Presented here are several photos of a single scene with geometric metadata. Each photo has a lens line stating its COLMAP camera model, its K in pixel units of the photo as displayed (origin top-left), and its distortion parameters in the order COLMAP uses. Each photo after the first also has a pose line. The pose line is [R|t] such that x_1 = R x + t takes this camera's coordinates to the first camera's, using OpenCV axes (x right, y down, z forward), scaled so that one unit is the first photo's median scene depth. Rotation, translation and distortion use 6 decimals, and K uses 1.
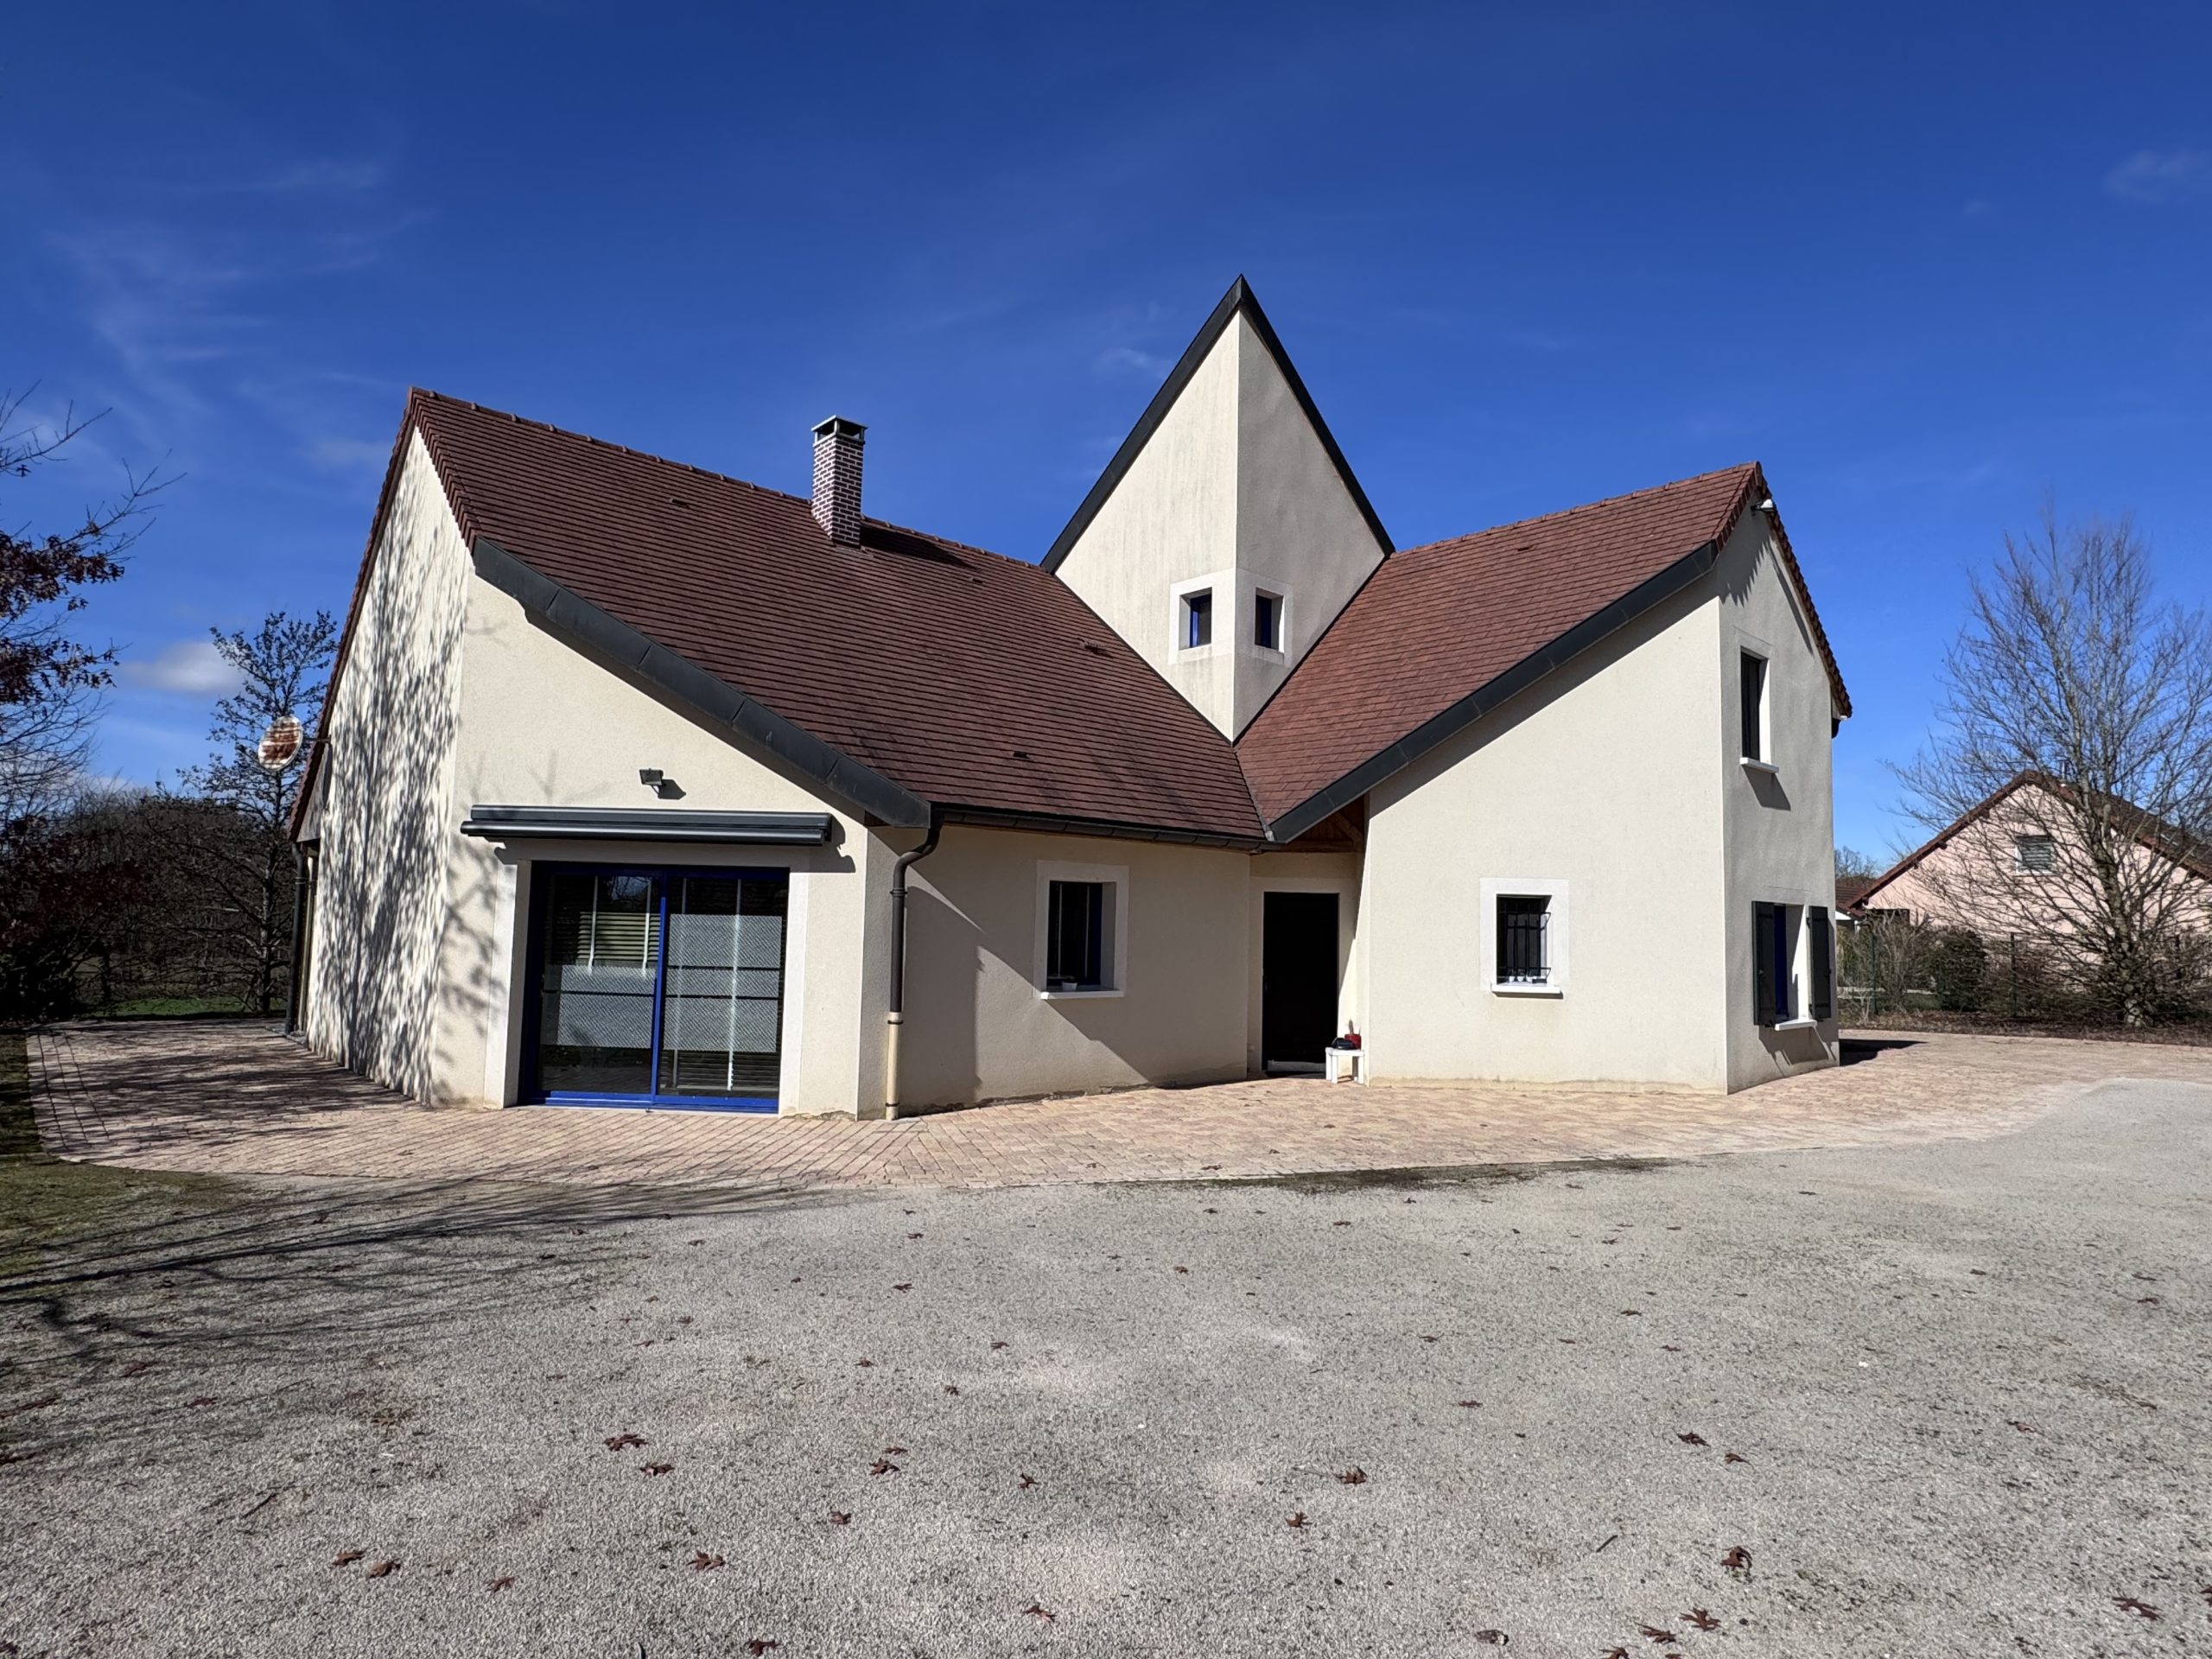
lens RADIAL K [[1120.9, 0, 1106.0], [0, 1120.9, 829.5], [0, 0, 1]] dist [-0.001618, 0.000116]
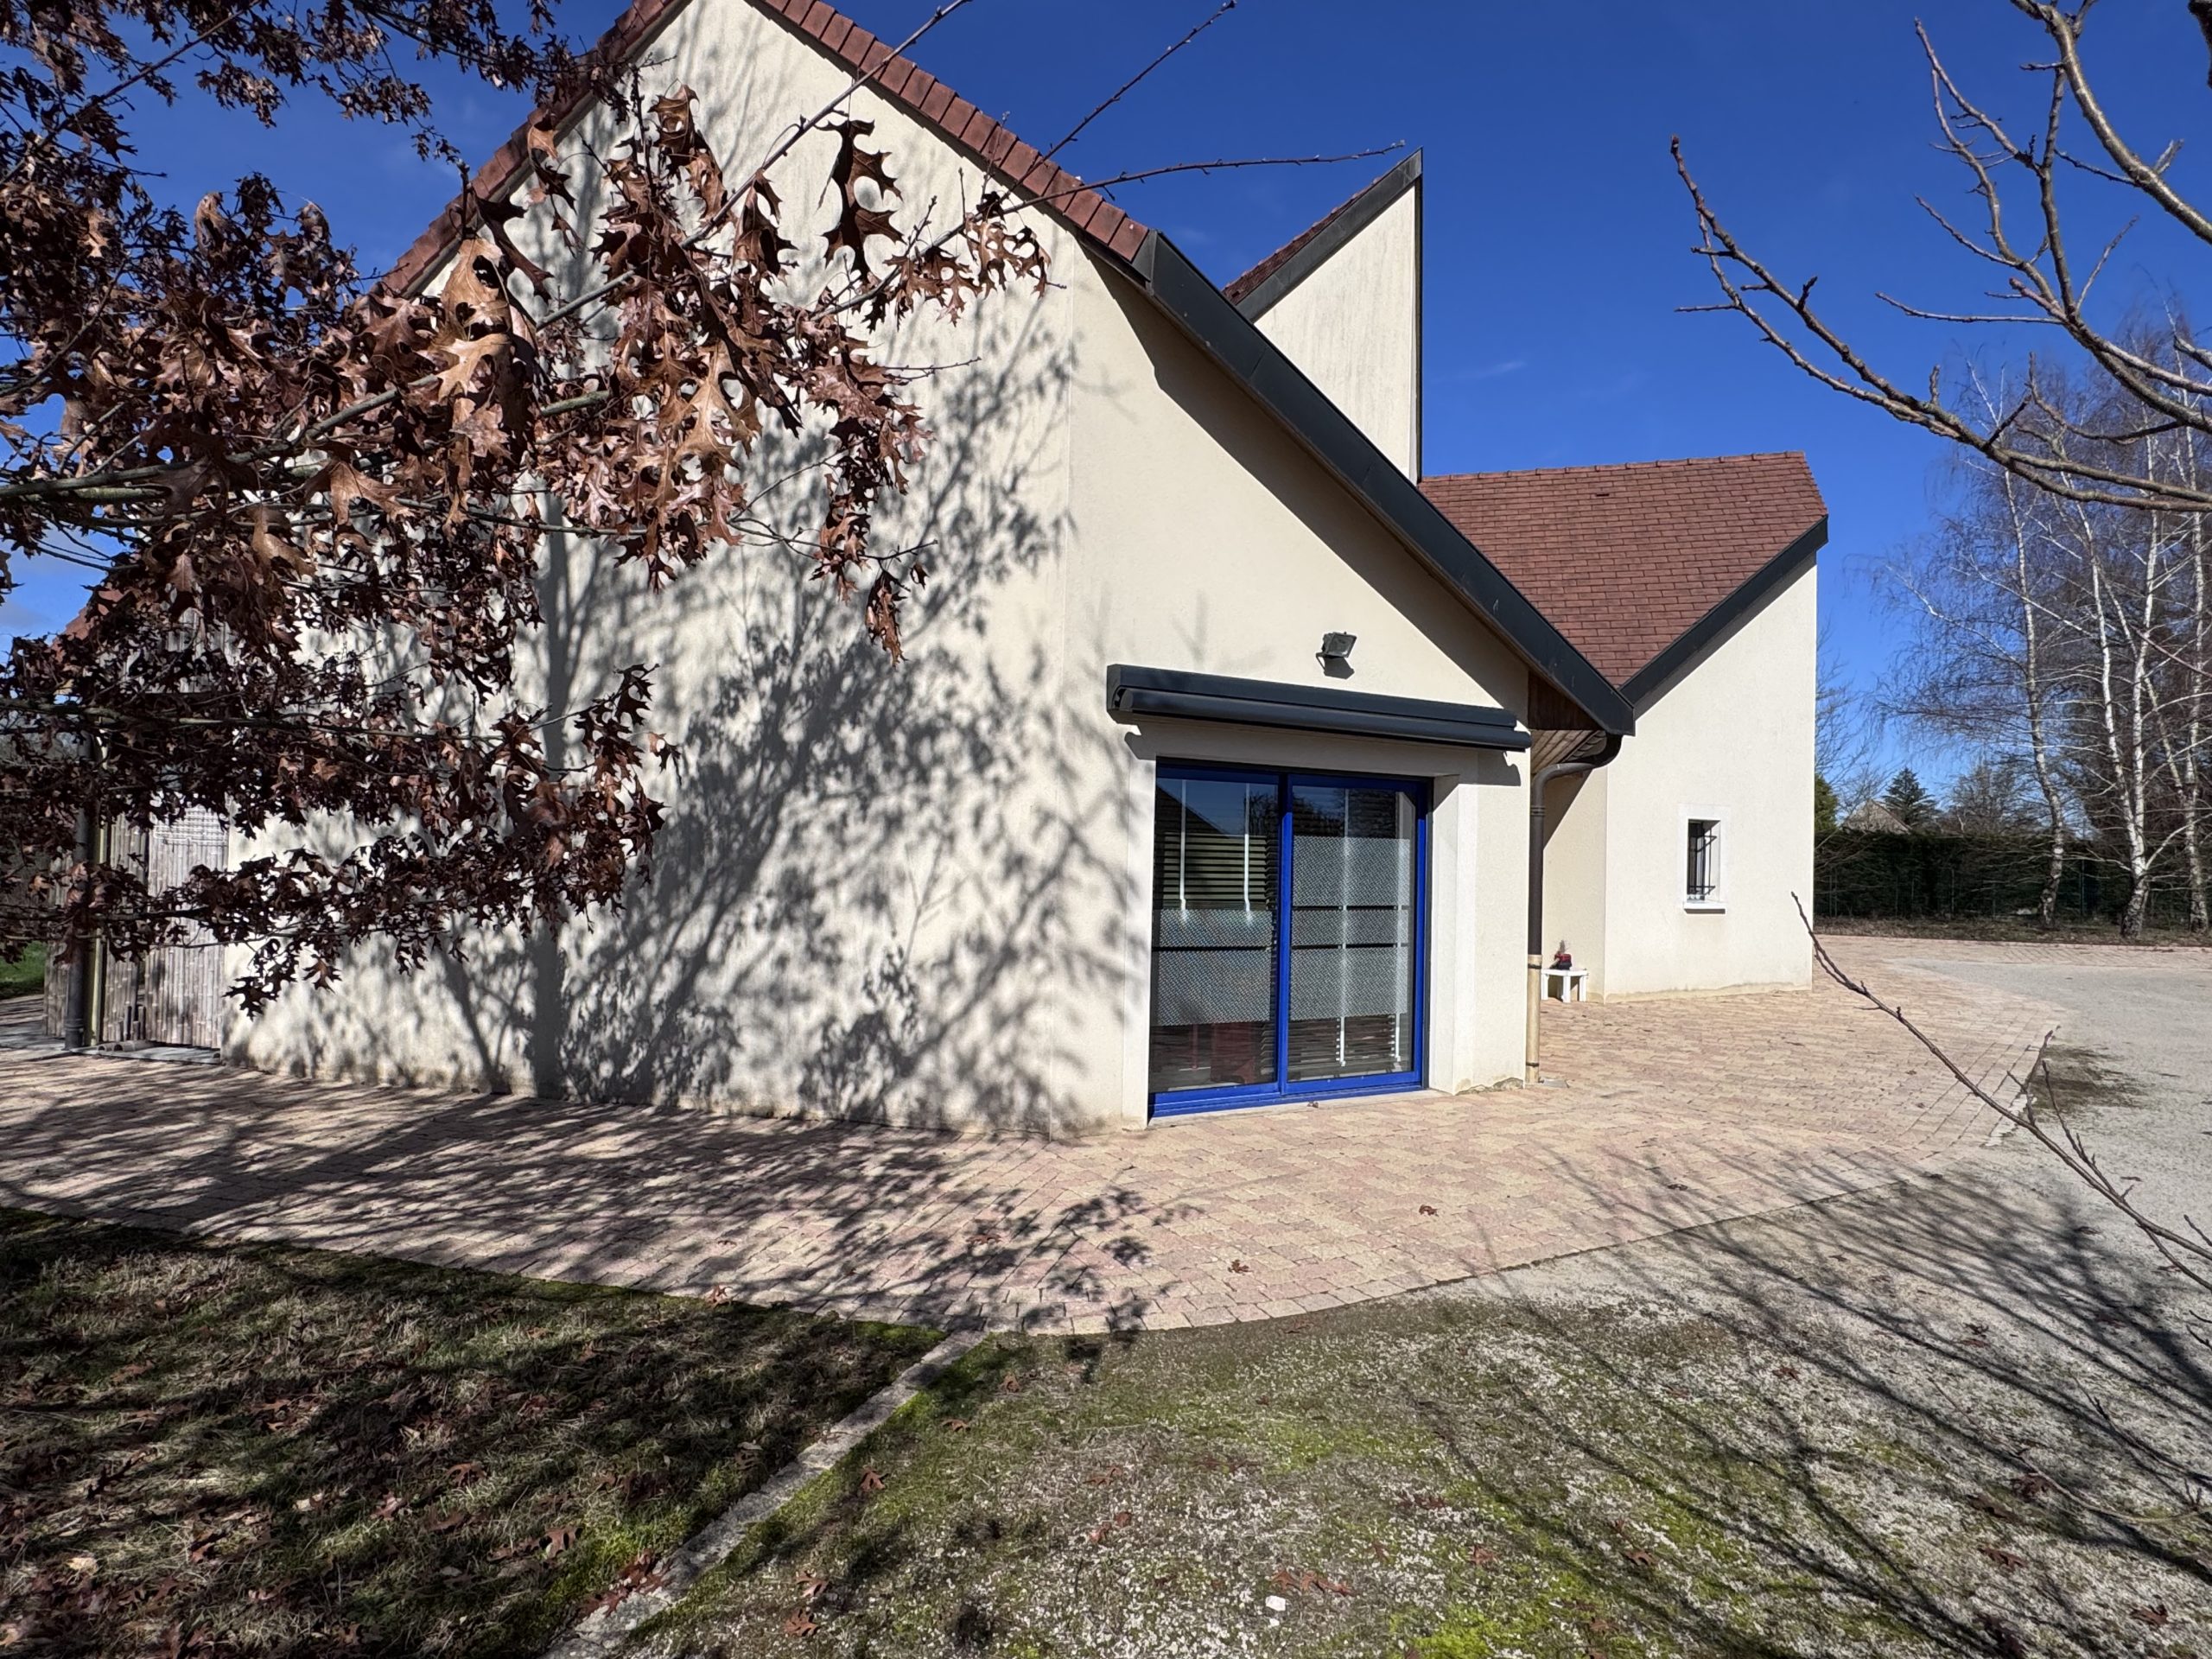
lens RADIAL K [[1120.9, 0, 1106.0], [0, 1120.9, 829.5], [0, 0, 1]] dist [-0.001618, 0.000116]
pose [[0.879091, 0.004228, 0.476636, -0.863745], [-0.037968, 0.997404, 0.061181, 0.031787], [-0.475140, -0.071880, 0.876969, 0.432660]]
